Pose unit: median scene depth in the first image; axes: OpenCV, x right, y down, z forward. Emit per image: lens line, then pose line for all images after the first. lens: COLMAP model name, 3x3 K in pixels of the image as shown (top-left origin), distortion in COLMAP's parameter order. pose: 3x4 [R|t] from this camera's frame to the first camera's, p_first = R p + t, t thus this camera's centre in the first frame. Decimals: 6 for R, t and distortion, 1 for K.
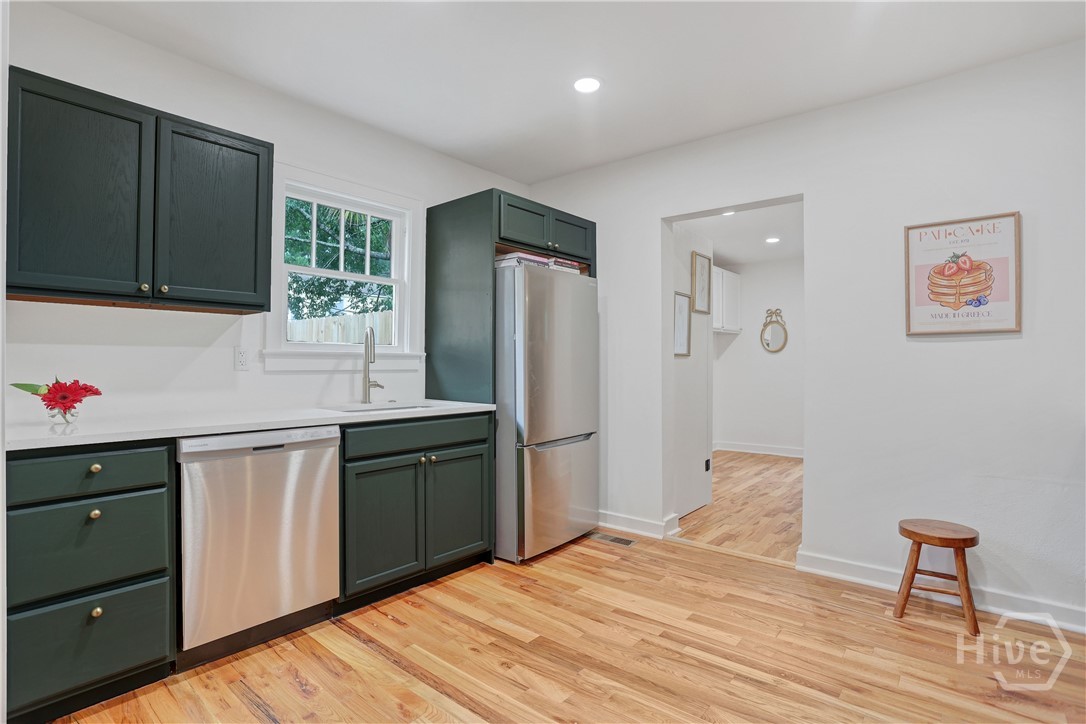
lens RADIAL K [[532.7, 0, 546.7], [0, 532.7, 361.4], [0, 0, 1]] dist [-0.075384, 0.026181]
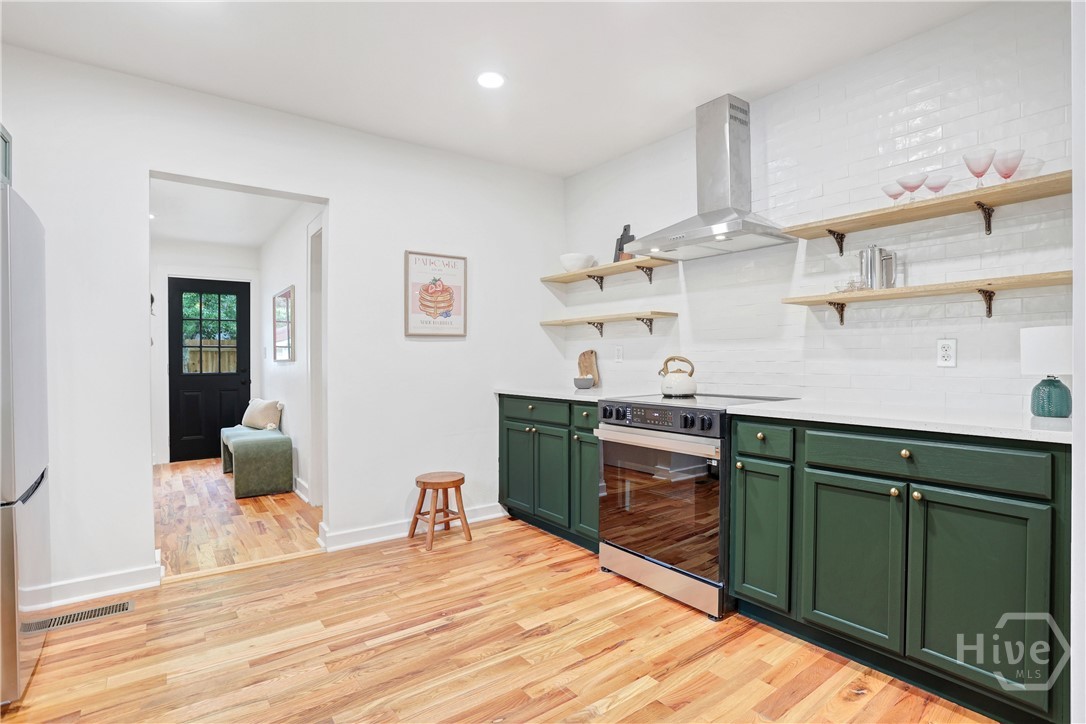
lens RADIAL K [[532.7, 0, 546.7], [0, 532.7, 361.4], [0, 0, 1]] dist [-0.075384, 0.026181]
pose [[0.227200, -0.009608, 0.973801, -0.531025], [0.002215, 0.999954, 0.009349, 0.002346], [-0.973846, 0.000033, 0.227211, 0.378373]]
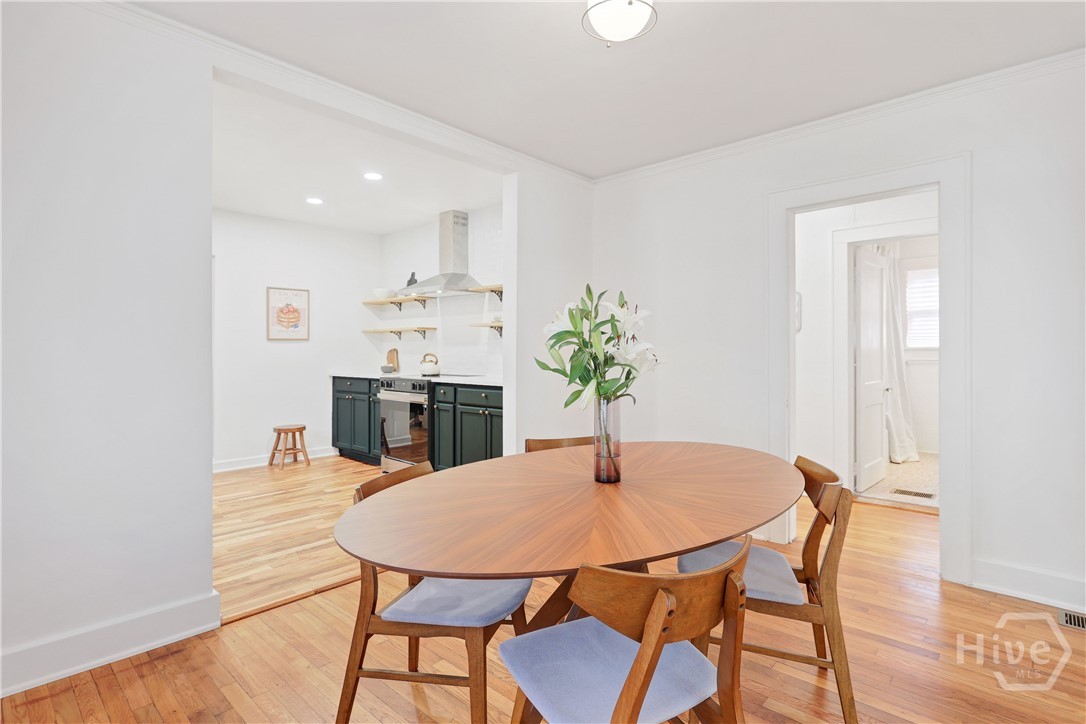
lens RADIAL K [[545.6, 0, 542.2], [0, 545.6, 355.2], [0, 0, 1]] dist [-0.000221, 0.000023]
pose [[0.050671, -0.010805, 0.998657, -1.500306], [-0.002144, 0.999938, 0.010928, -0.014917], [-0.998713, -0.002695, 0.050645, -0.219514]]
